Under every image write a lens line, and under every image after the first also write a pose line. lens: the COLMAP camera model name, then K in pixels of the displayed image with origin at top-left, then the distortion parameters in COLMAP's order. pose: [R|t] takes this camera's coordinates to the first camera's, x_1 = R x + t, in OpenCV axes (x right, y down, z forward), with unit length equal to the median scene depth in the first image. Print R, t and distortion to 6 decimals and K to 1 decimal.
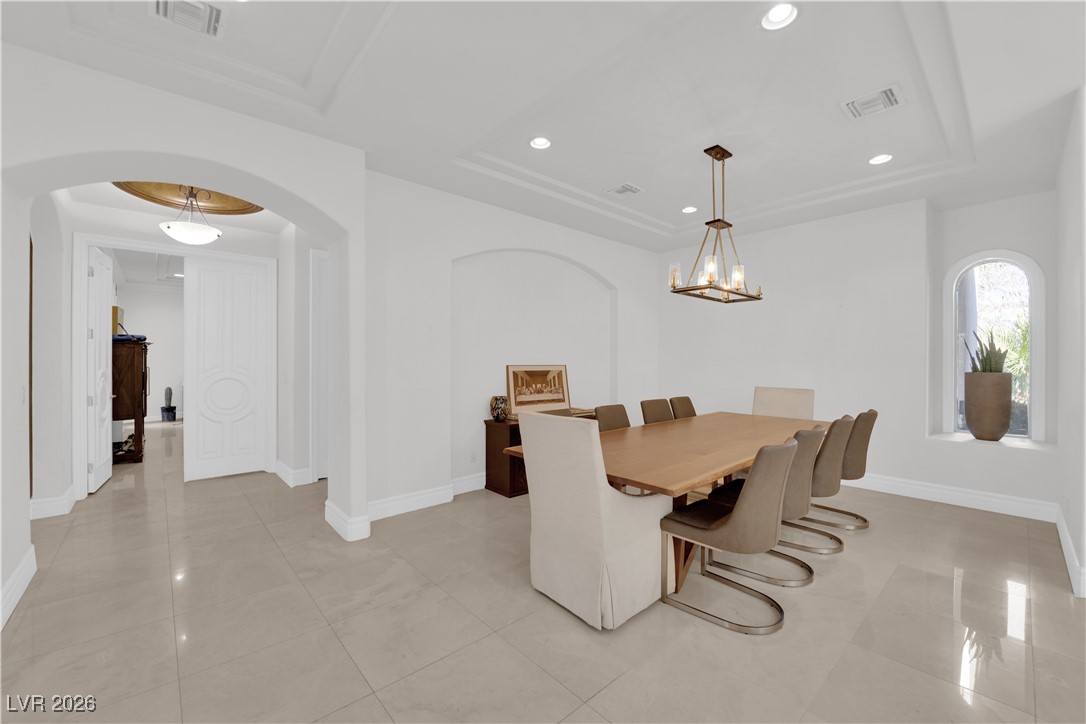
lens RADIAL K [[435.4, 0, 543.0], [0, 435.4, 362.0], [0, 0, 1]] dist [-0.016565, -0.000013]
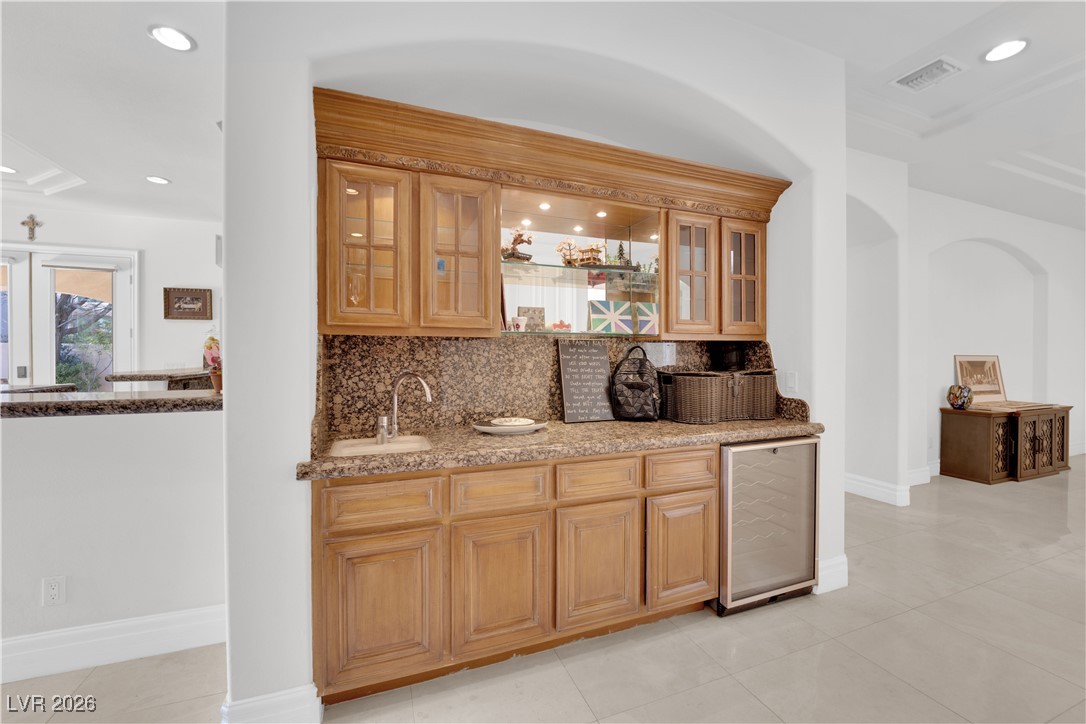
lens RADIAL K [[435.4, 0, 543.0], [0, 435.4, 362.0], [0, 0, 1]] dist [-0.016565, -0.000013]
pose [[0.933367, -0.001815, -0.358920, -0.609095], [0.002482, 0.999996, 0.001396, 0.019279], [0.358916, -0.002194, 0.933367, -0.265988]]
